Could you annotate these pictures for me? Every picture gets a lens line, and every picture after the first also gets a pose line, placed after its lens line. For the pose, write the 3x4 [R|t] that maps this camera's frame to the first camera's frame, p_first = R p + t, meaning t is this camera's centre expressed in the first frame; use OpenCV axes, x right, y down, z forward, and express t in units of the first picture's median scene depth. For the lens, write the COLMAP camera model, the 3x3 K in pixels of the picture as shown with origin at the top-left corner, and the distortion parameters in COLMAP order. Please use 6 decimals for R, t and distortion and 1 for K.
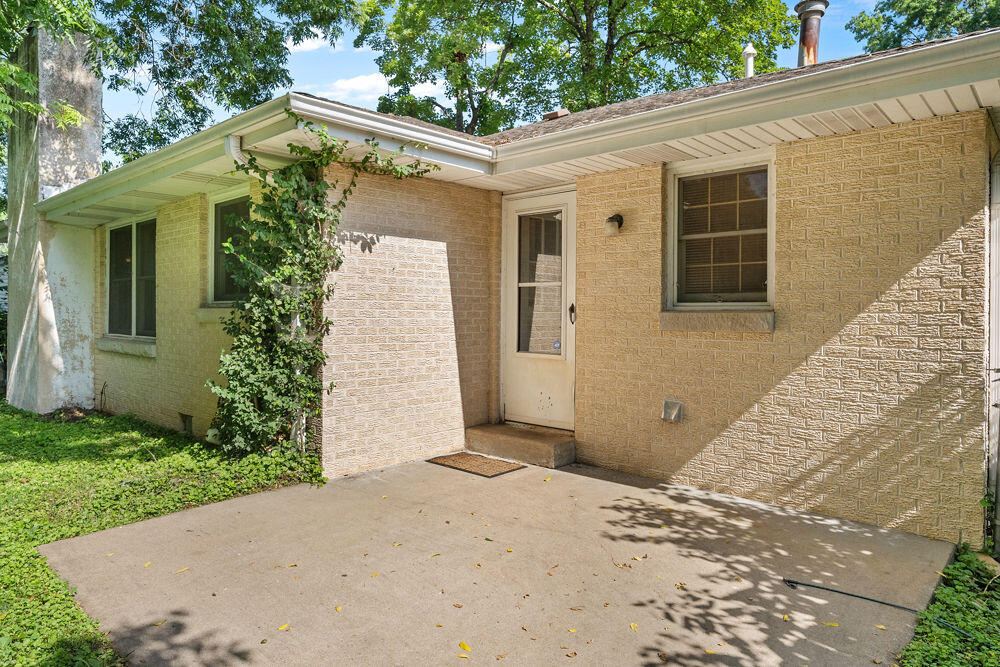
lens RADIAL K [[634.4, 0, 500.0], [0, 634.4, 324.5], [0, 0, 1]] dist [0.002535, -0.000137]
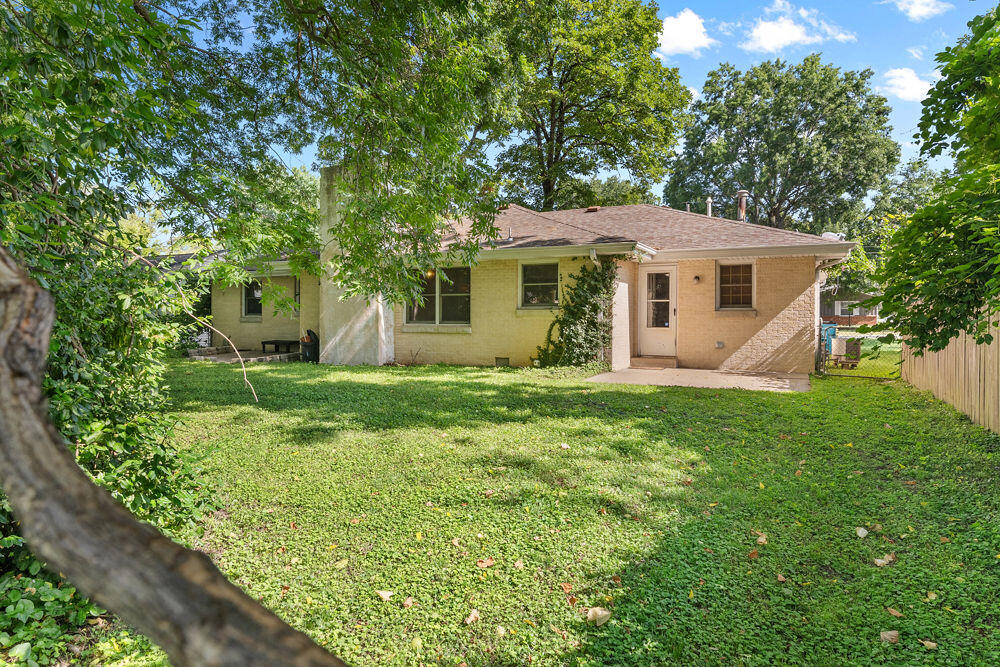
lens RADIAL K [[600.5, 0, 499.9], [0, 600.5, 333.6], [0, 0, 1]] dist [0.001838, 0.000074]
pose [[0.958691, -0.008153, 0.284333, -1.478614], [0.005838, 0.999943, 0.008988, 0.053541], [-0.284390, -0.006956, 0.958683, -1.363938]]
